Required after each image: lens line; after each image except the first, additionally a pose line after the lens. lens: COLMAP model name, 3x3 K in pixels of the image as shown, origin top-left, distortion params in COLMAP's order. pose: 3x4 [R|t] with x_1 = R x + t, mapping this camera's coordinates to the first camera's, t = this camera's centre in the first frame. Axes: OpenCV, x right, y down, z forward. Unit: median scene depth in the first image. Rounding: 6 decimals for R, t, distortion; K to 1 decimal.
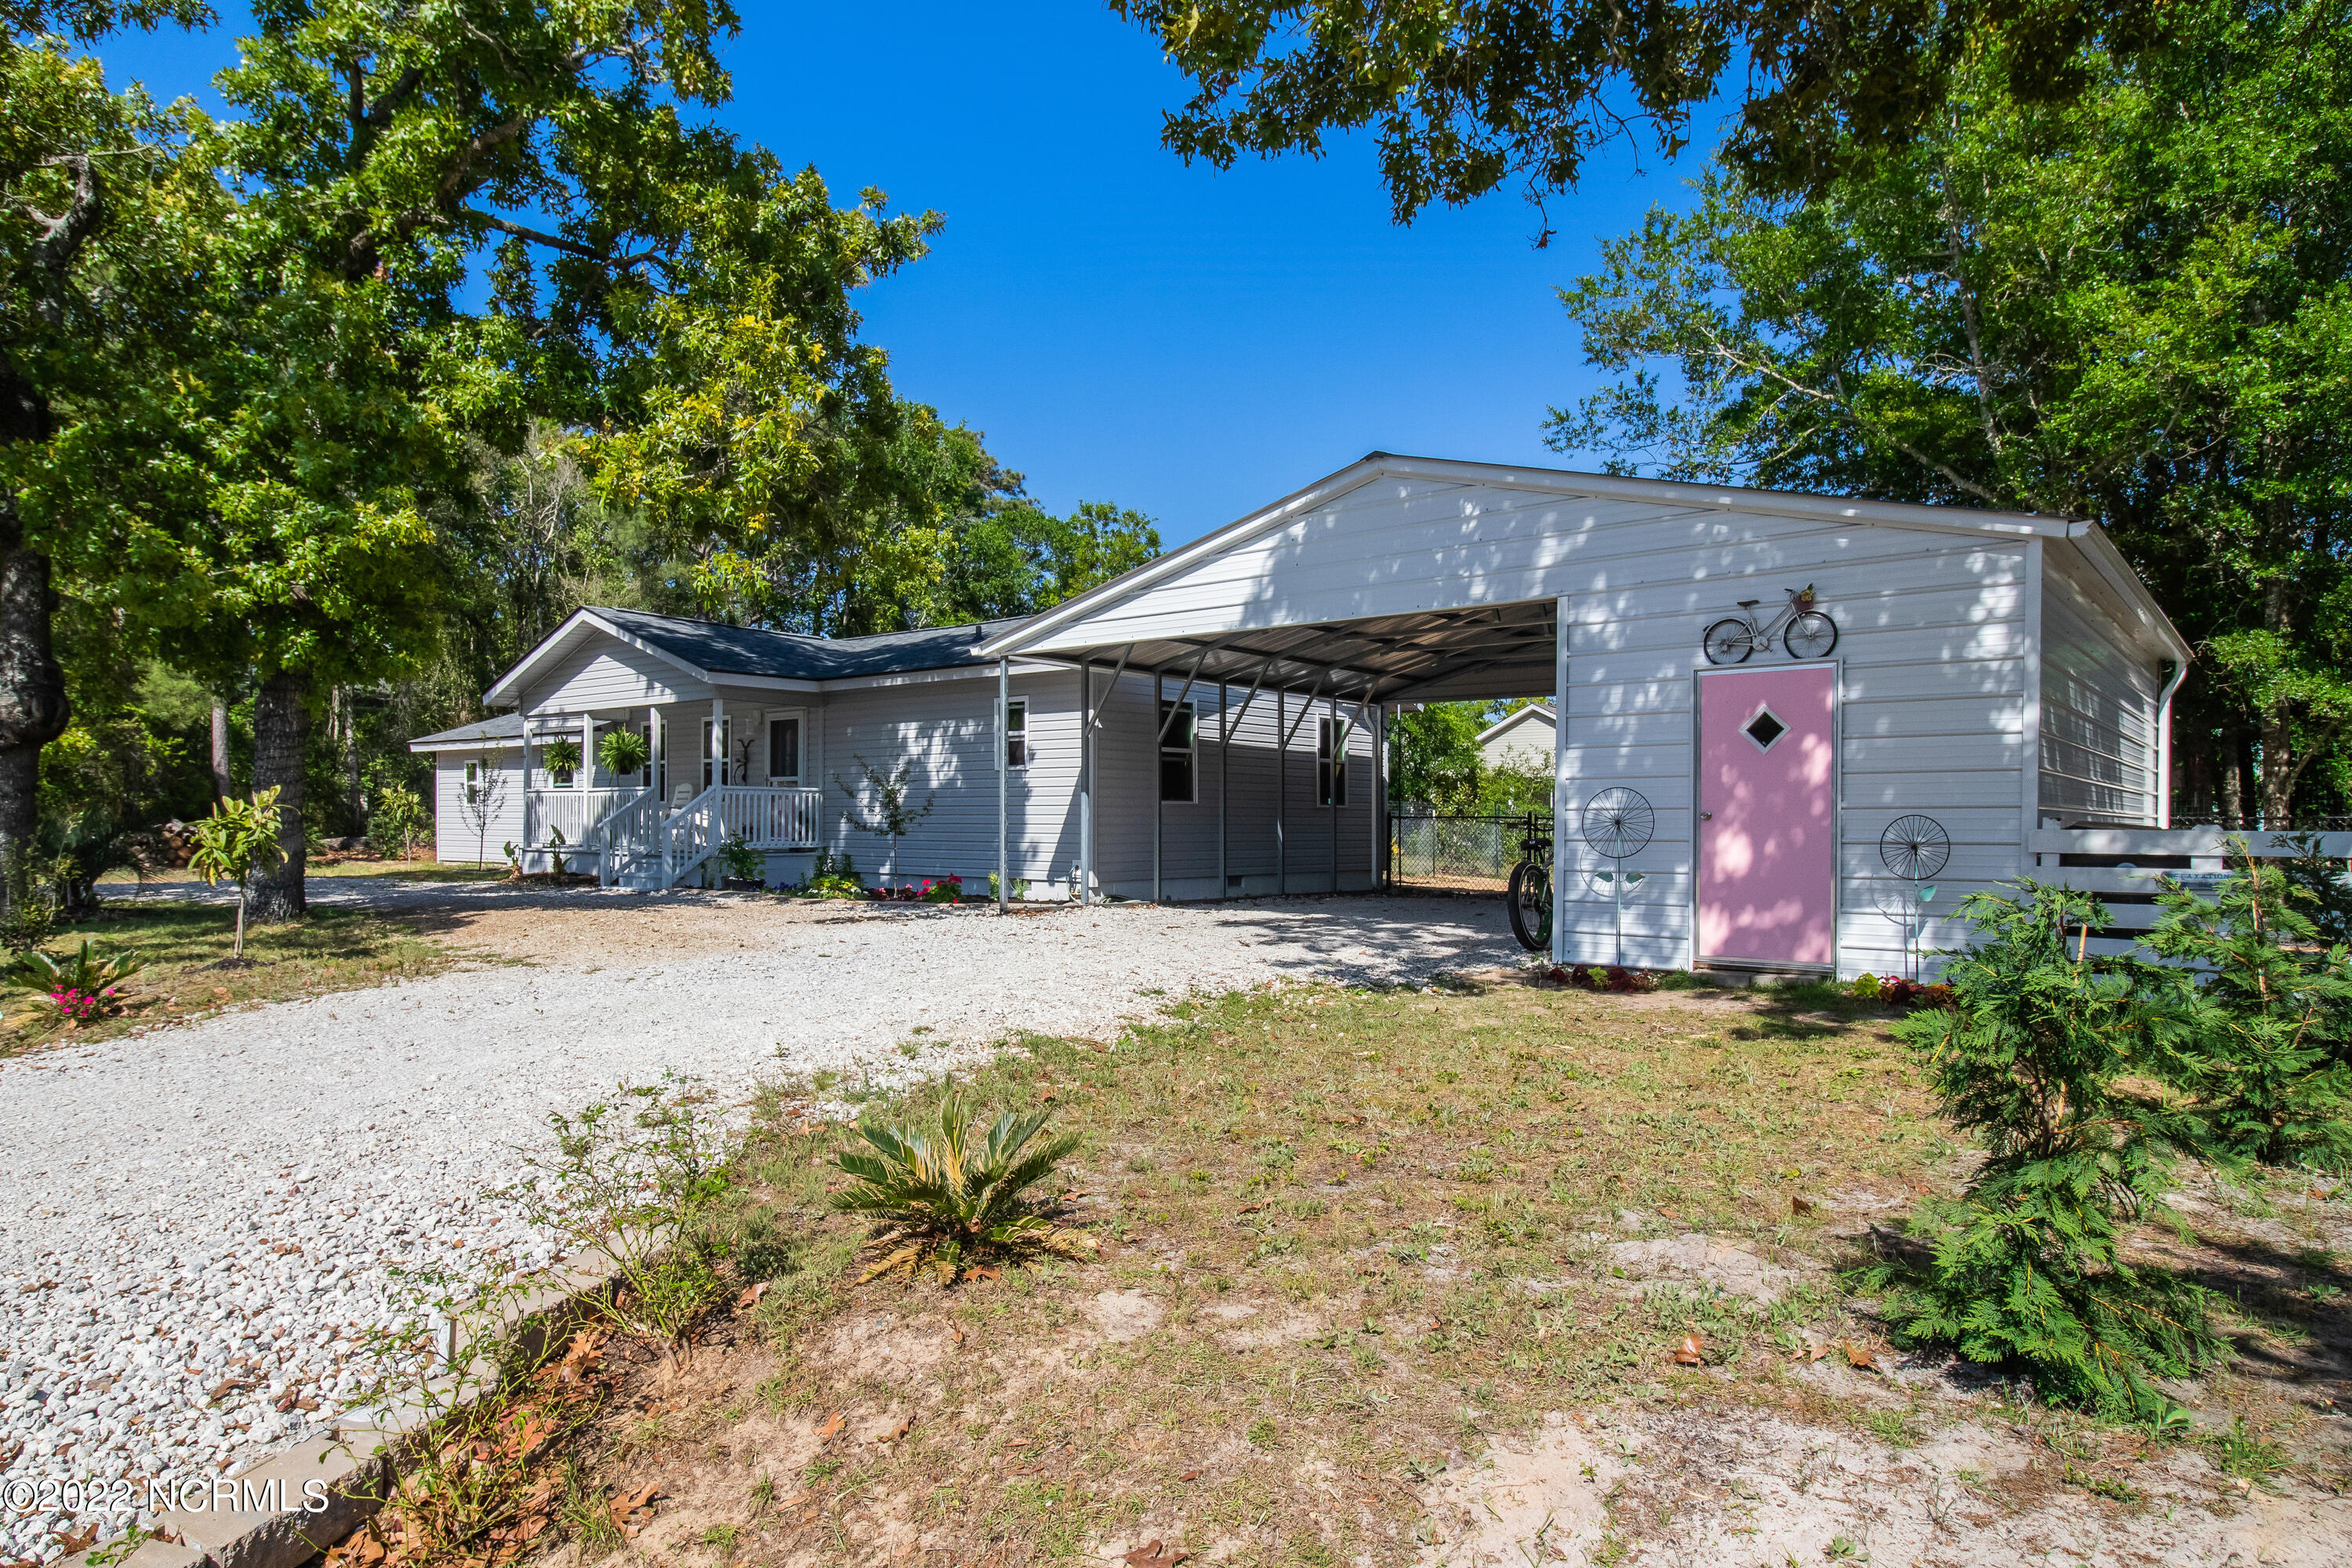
lens RADIAL K [[1352.6, 0, 1176.1], [0, 1352.6, 826.3], [0, 0, 1]] dist [-0.001508, -0.000221]
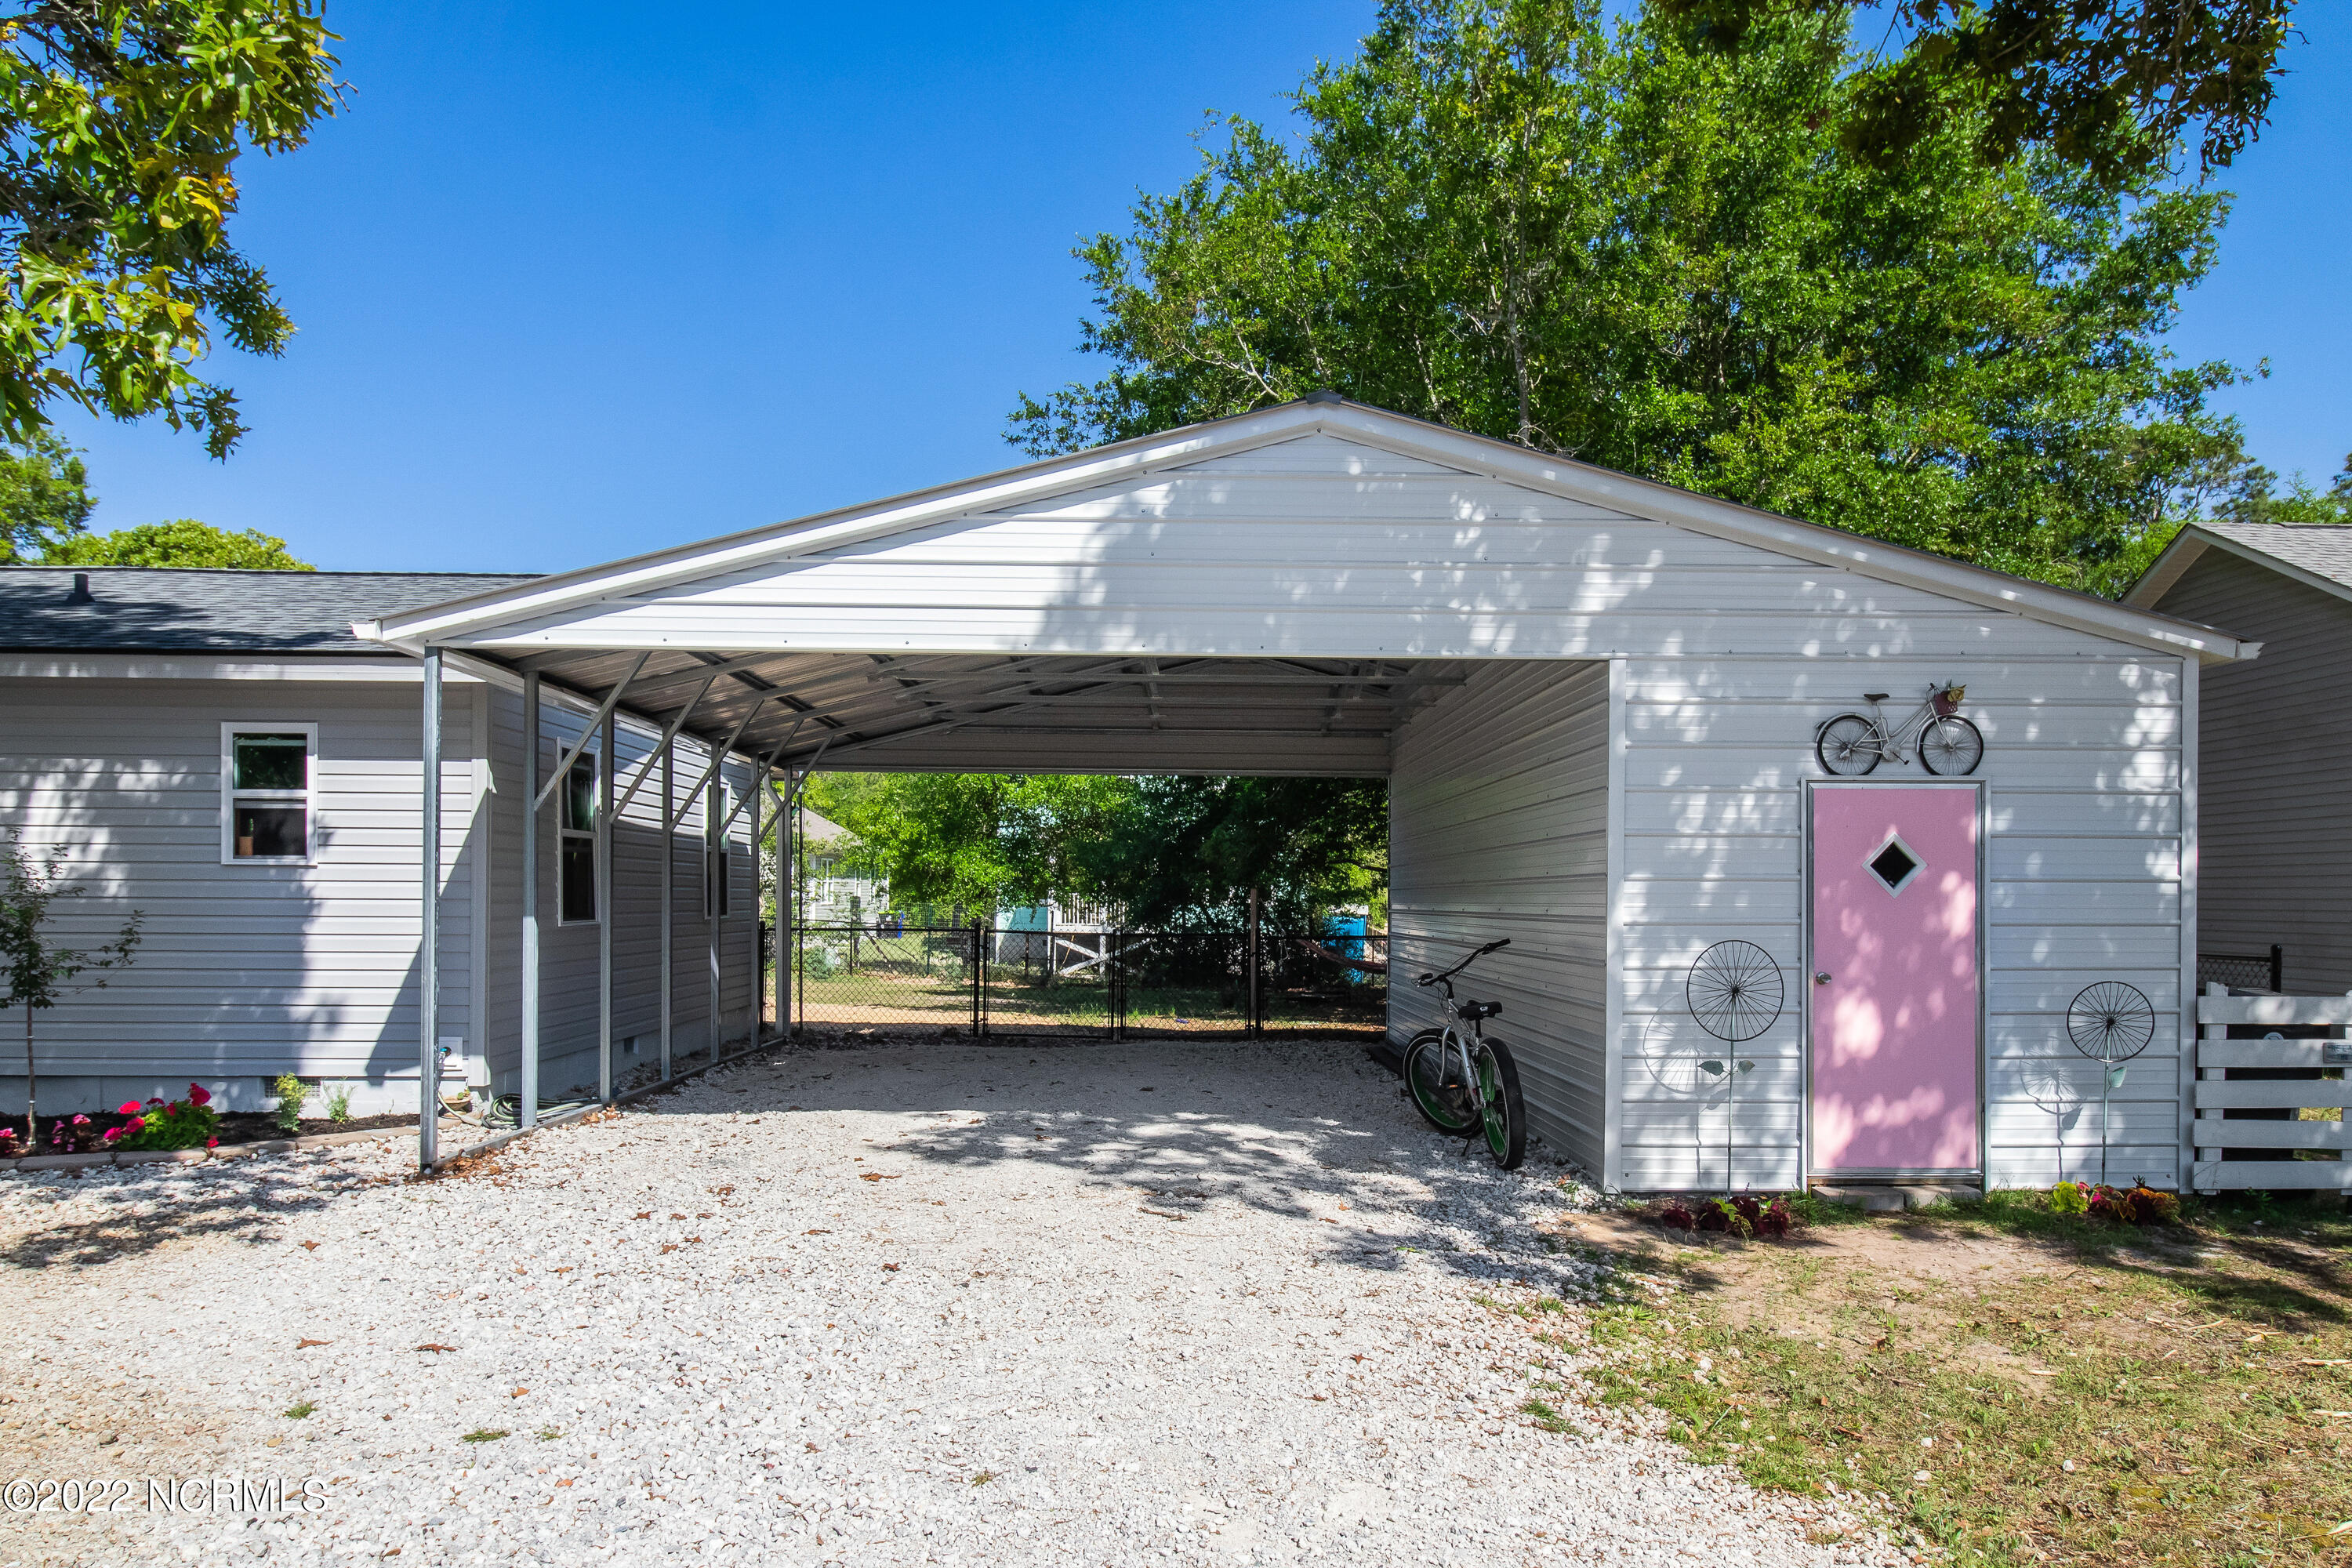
lens RADIAL K [[1491.4, 0, 1174.9], [0, 1491.4, 870.9], [0, 0, 1]] dist [0.014219, 0.001205]
pose [[0.757248, 0.011673, 0.653024, -0.392275], [-0.000376, 0.999848, -0.017437, -0.049251], [-0.653128, 0.012959, 0.757137, 0.584711]]
